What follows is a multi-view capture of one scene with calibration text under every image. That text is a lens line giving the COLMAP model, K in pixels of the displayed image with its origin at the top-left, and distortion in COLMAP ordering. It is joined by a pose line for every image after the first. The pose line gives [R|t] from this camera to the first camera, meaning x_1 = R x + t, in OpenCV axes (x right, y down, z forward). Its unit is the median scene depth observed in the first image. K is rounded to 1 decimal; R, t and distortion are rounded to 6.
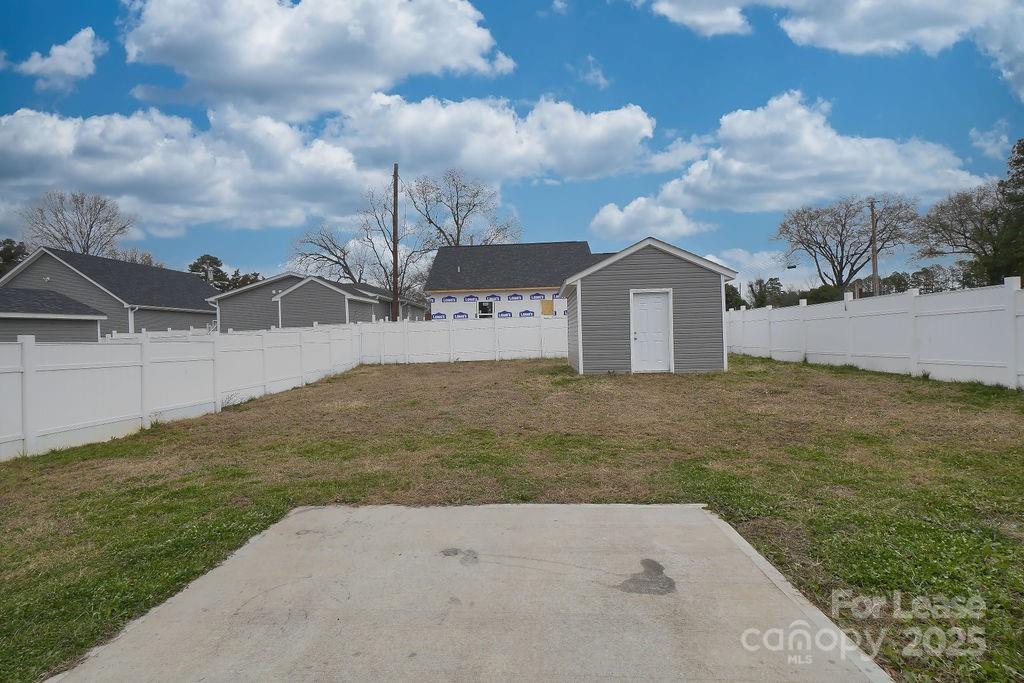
lens RADIAL K [[459.0, 0, 512.0], [0, 459.0, 341.5], [0, 0, 1]] dist [0.002473, 0.000104]
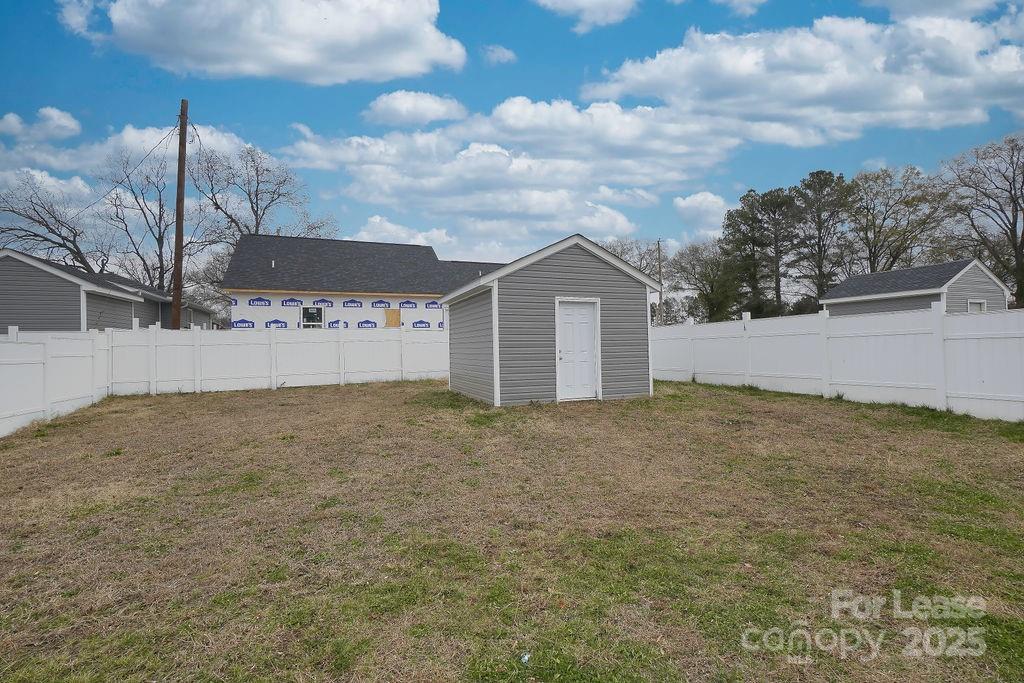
lens RADIAL K [[443.7, 0, 507.6], [0, 443.7, 340.3], [0, 0, 1]] dist [-0.000490, 0.000058]
pose [[0.908281, 0.017284, 0.418003, -0.090631], [-0.003187, 0.999403, -0.034399, -0.007230], [-0.418348, 0.029912, 0.907794, 0.222253]]
